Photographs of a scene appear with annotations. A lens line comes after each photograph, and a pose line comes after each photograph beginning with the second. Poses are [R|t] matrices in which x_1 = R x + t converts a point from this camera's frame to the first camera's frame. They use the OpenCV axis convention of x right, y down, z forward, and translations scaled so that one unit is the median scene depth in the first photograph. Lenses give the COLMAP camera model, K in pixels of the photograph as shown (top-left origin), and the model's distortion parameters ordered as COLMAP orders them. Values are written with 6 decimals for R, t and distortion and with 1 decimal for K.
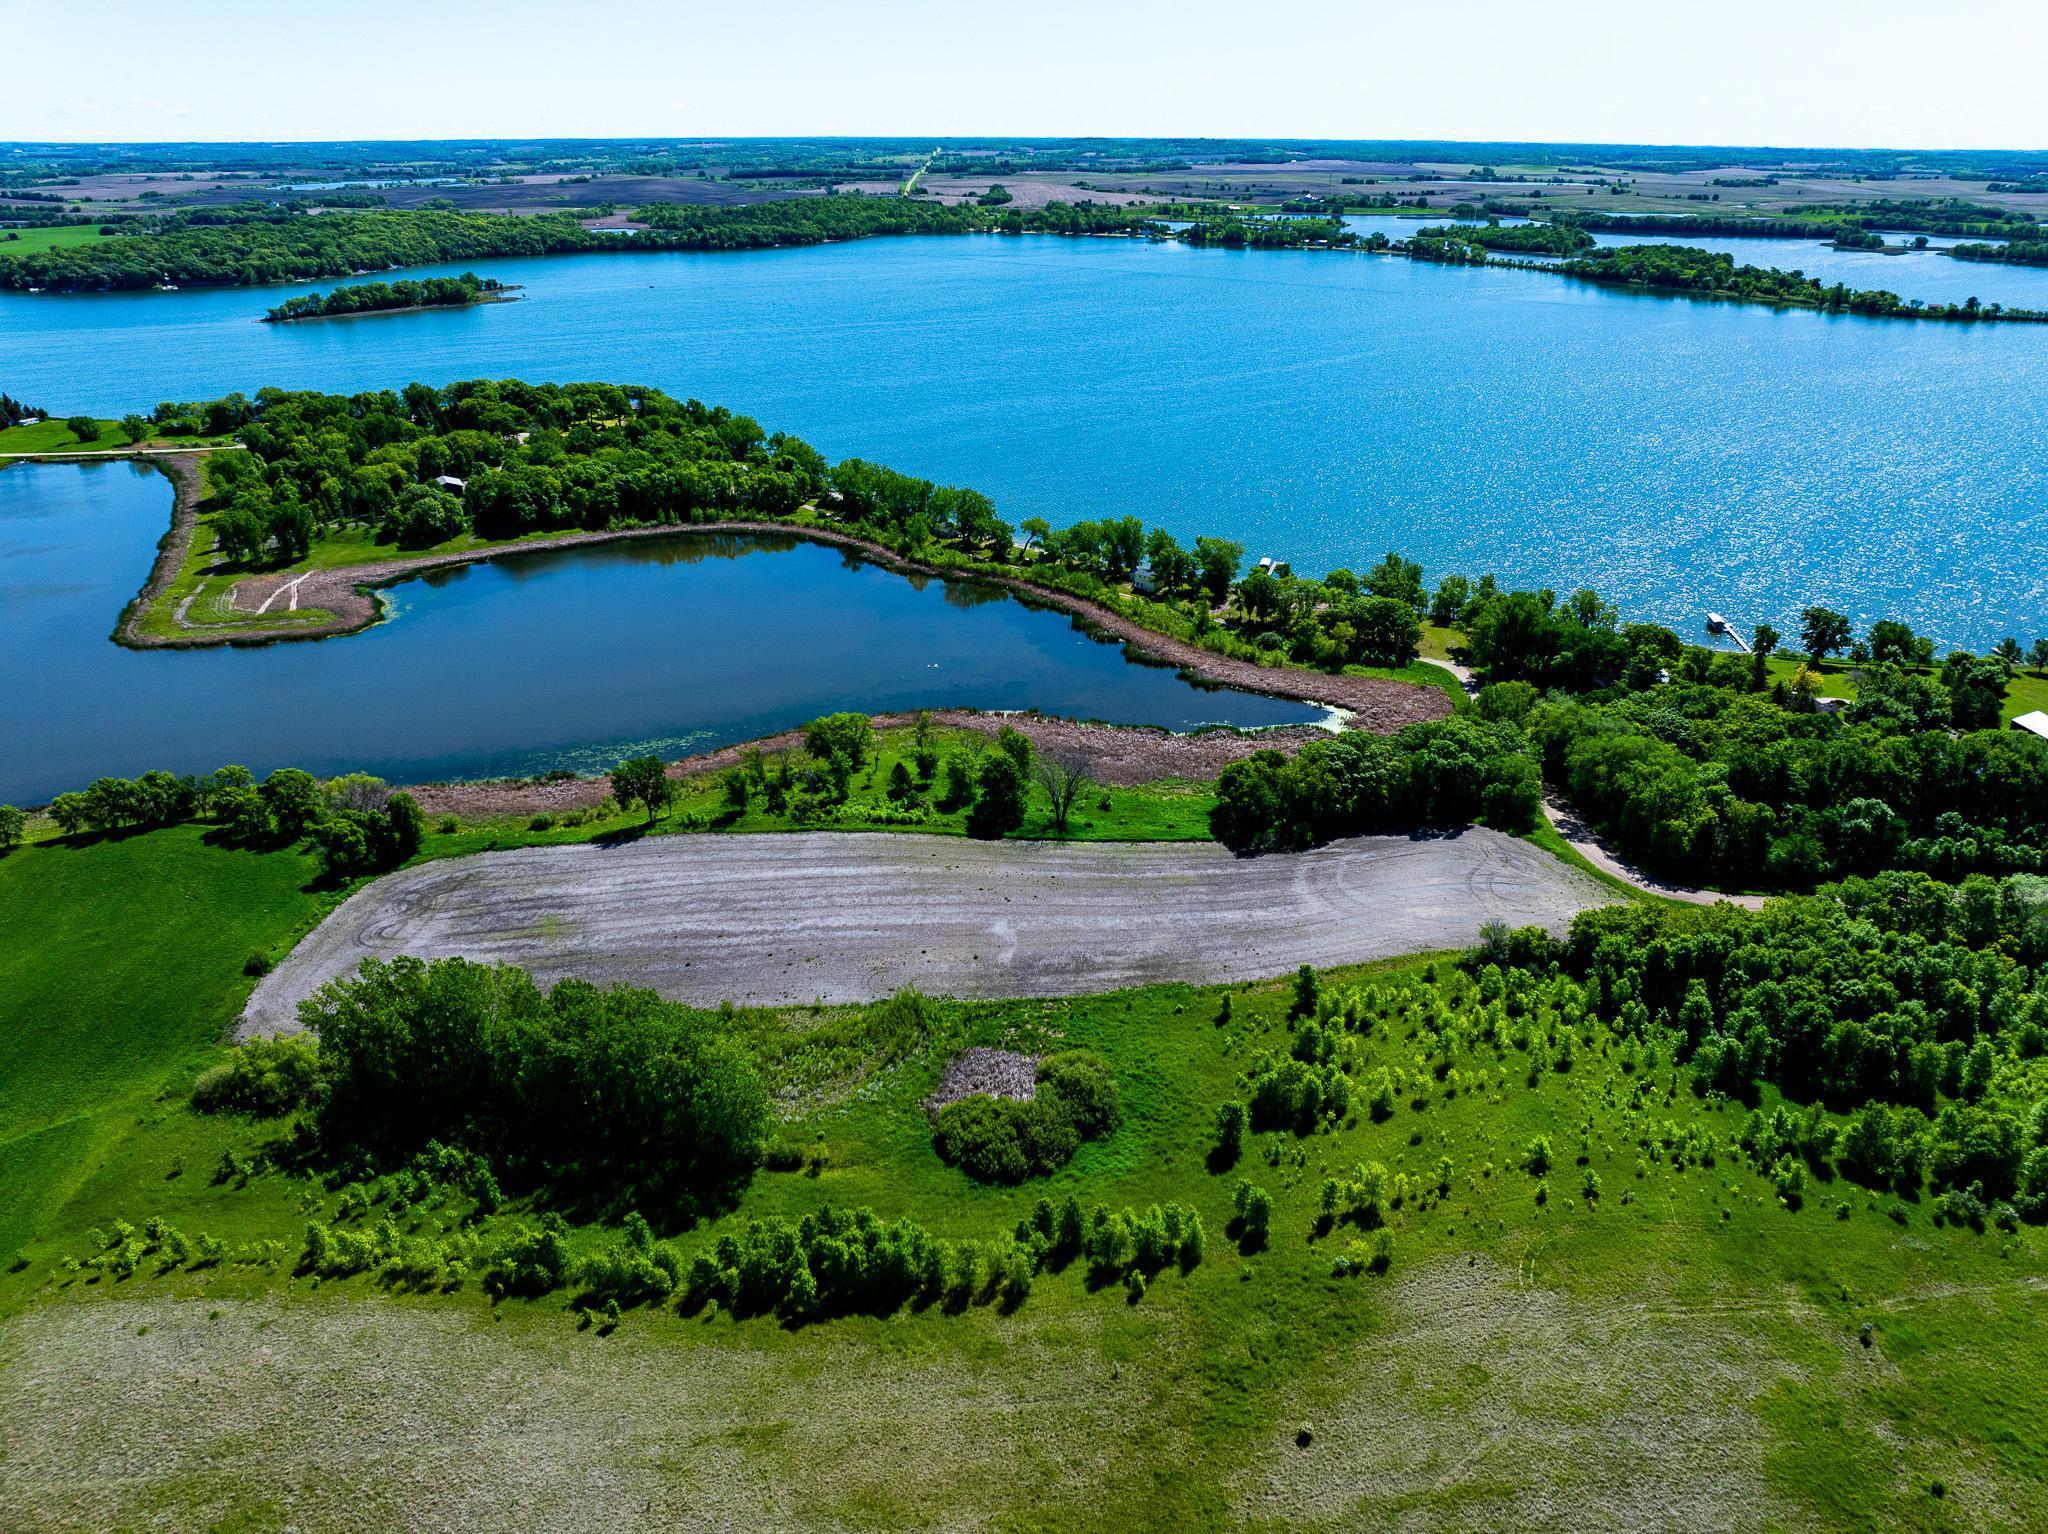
lens RADIAL K [[1422.7, 0, 1023.8], [0, 1422.7, 780.1], [0, 0, 1]] dist [-0.043750, 0.017622]
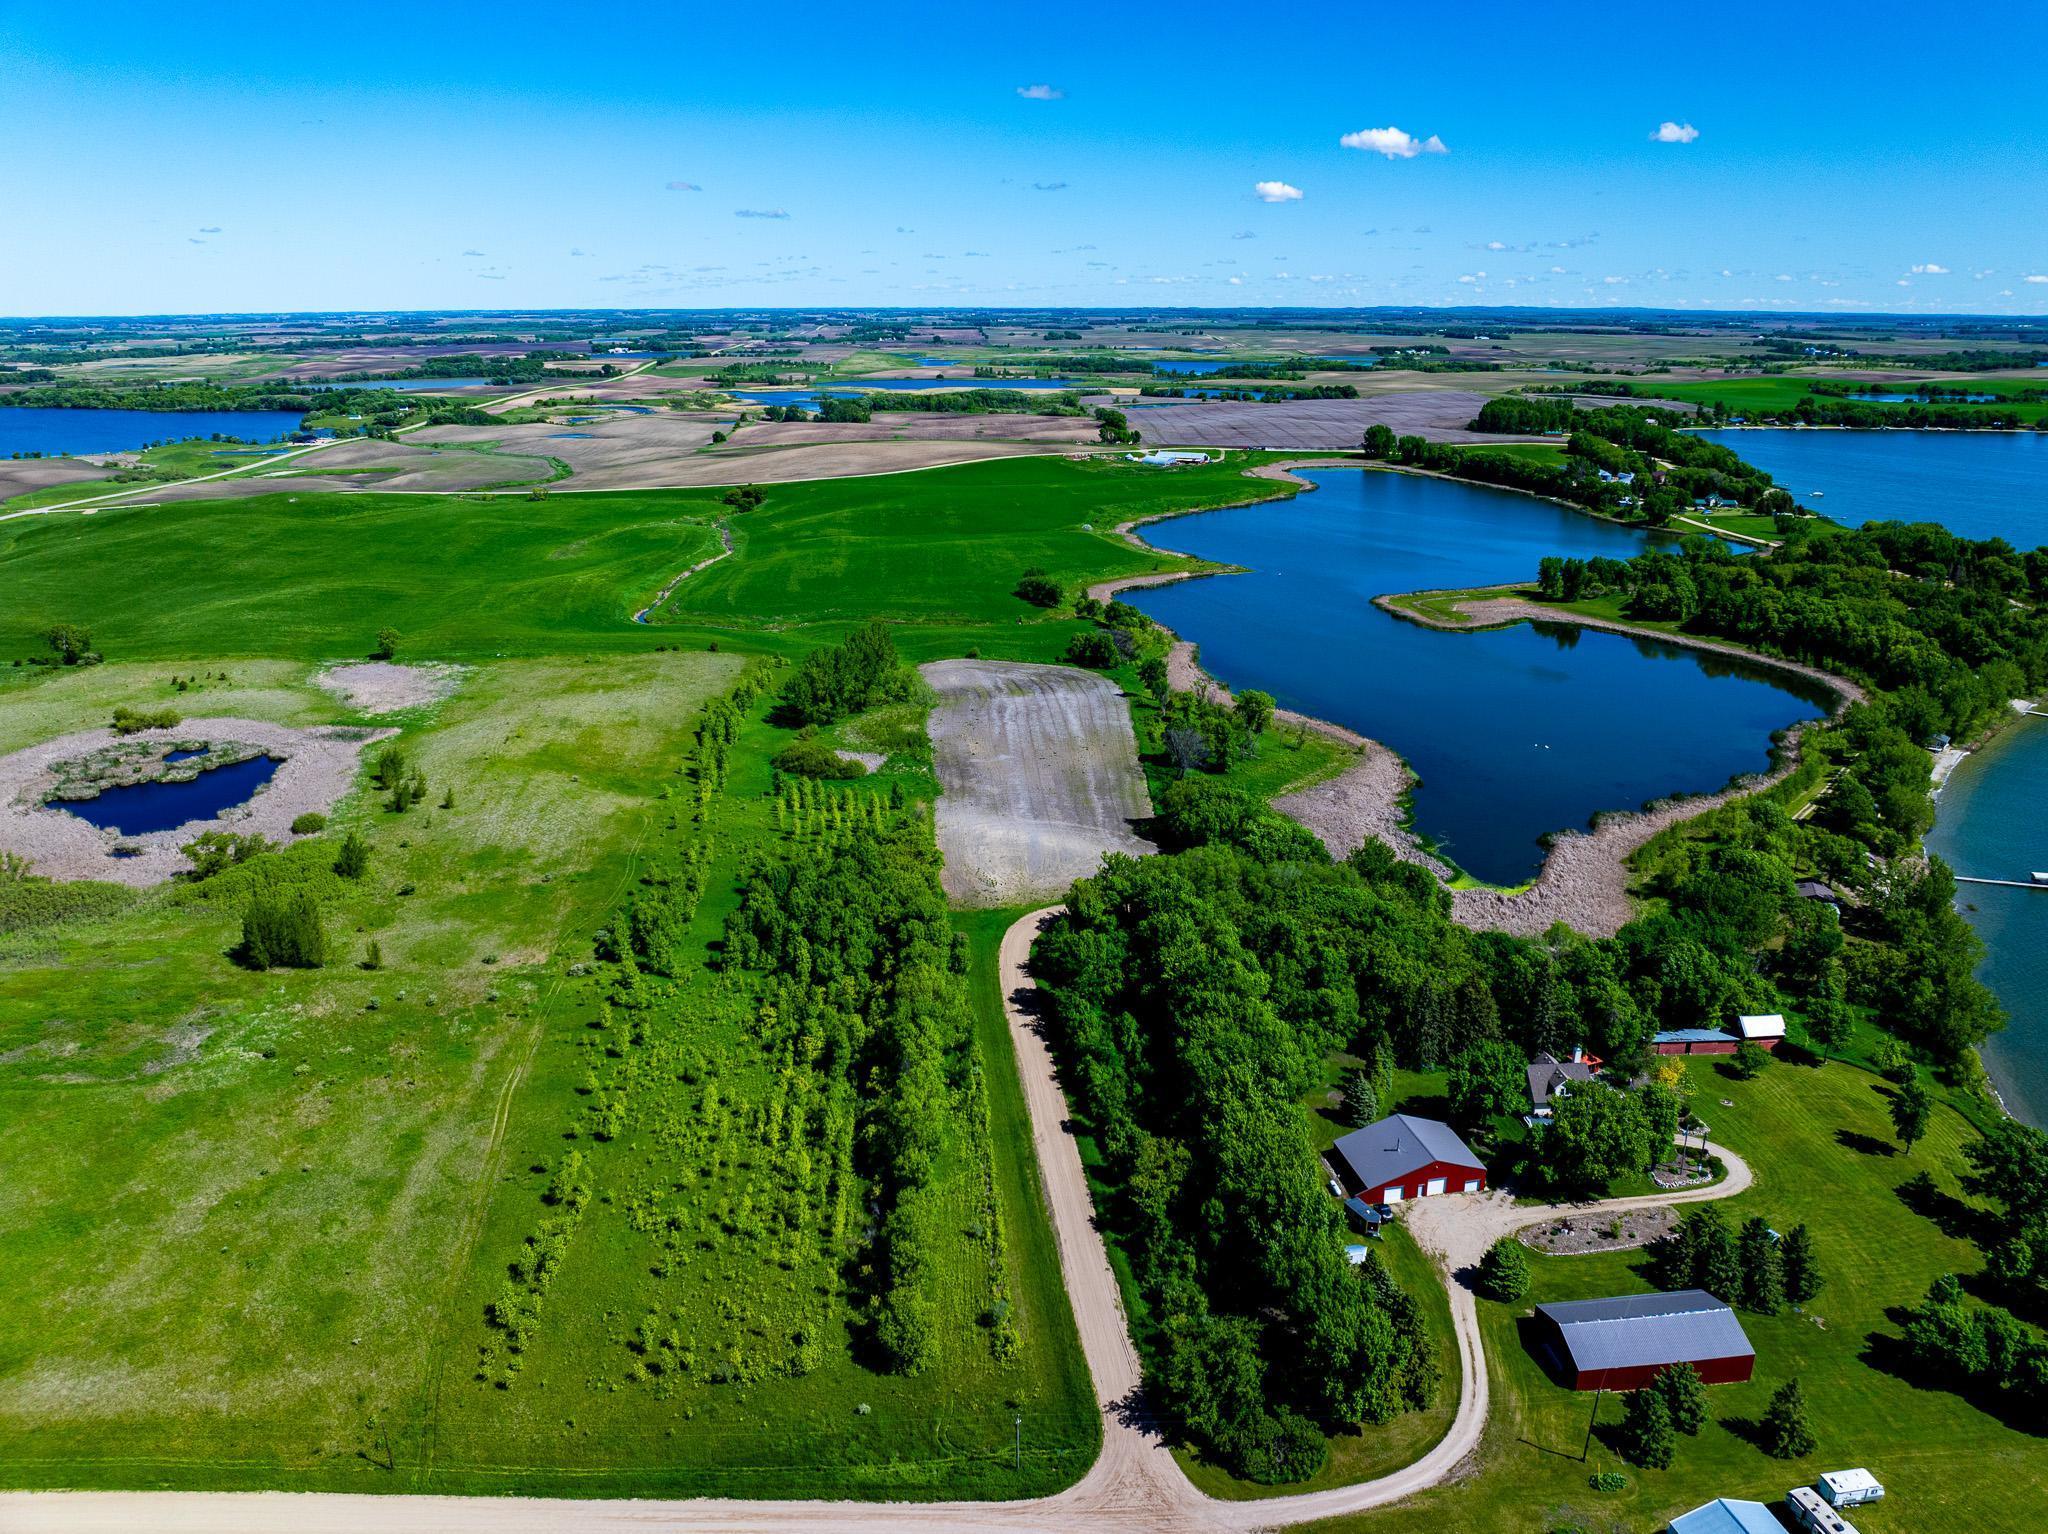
lens RADIAL K [[1422.7, 0, 1030.2], [0, 1422.7, 761.2], [0, 0, 1]] dist [-0.043750, 0.017622]
pose [[0.017856, 0.305403, -0.952056, 0.229547], [-0.417310, 0.867579, 0.270478, -0.051010], [0.908589, 0.392473, 0.142939, 0.118260]]
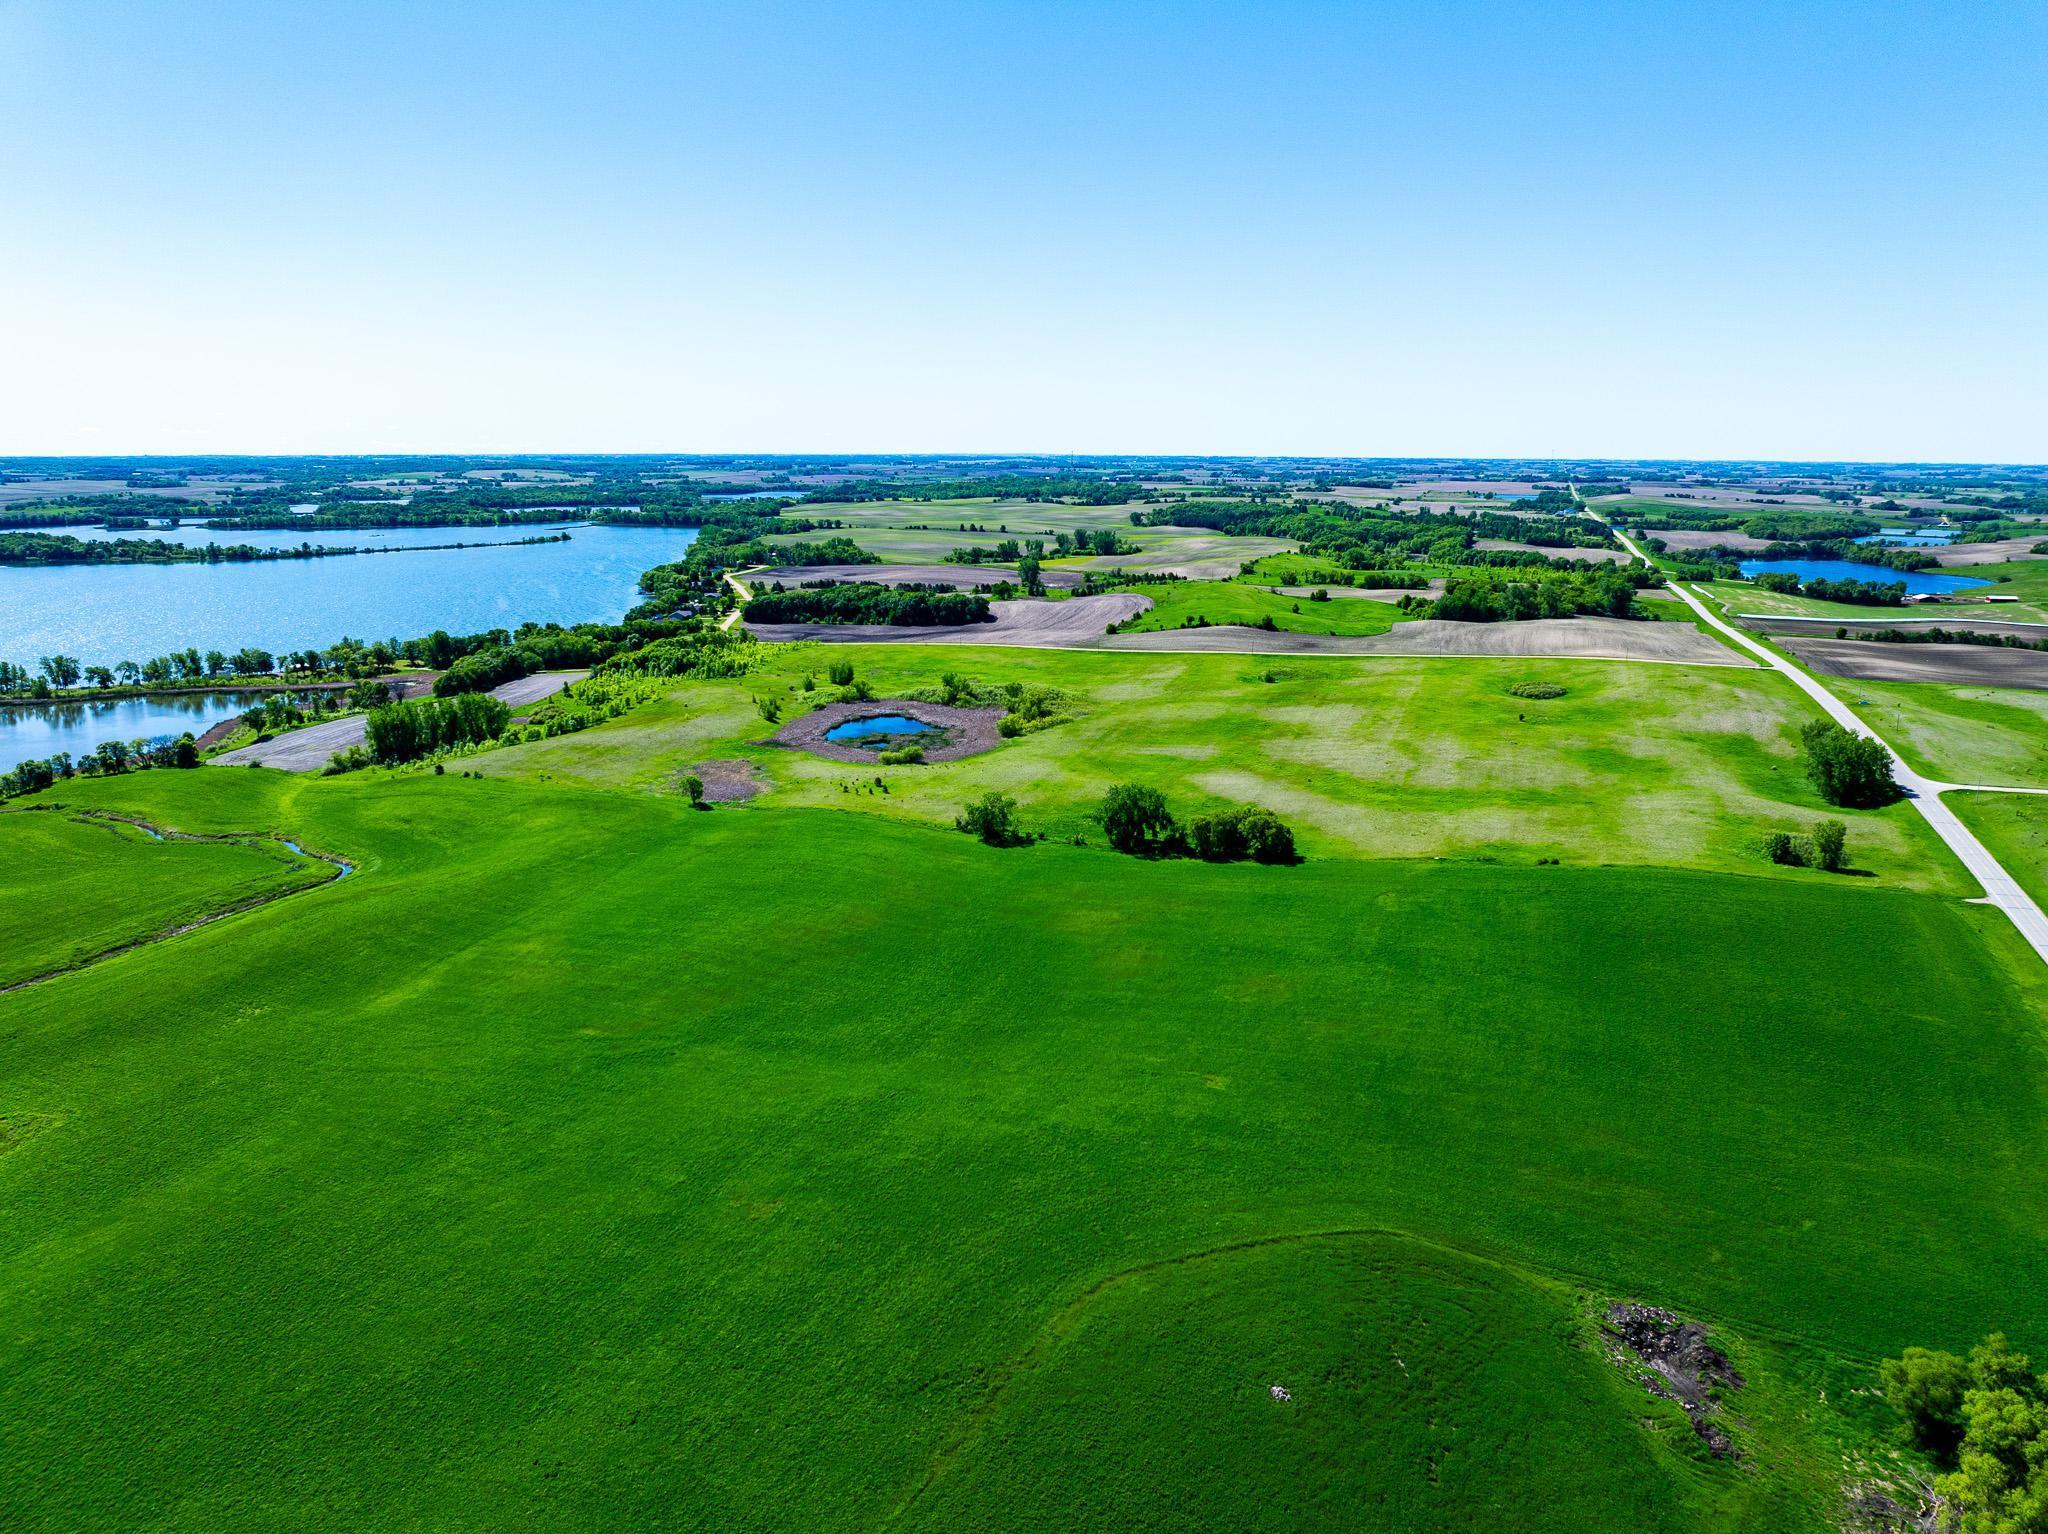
lens RADIAL K [[1422.7, 0, 1016.7], [0, 1422.7, 764.9], [0, 0, 1]] dist [-0.043750, 0.017622]
pose [[0.382752, -0.202694, 0.901341, -0.320157], [0.384340, 0.922135, 0.044162, 0.075804], [-0.840110, 0.329518, 0.430852, -0.163922]]
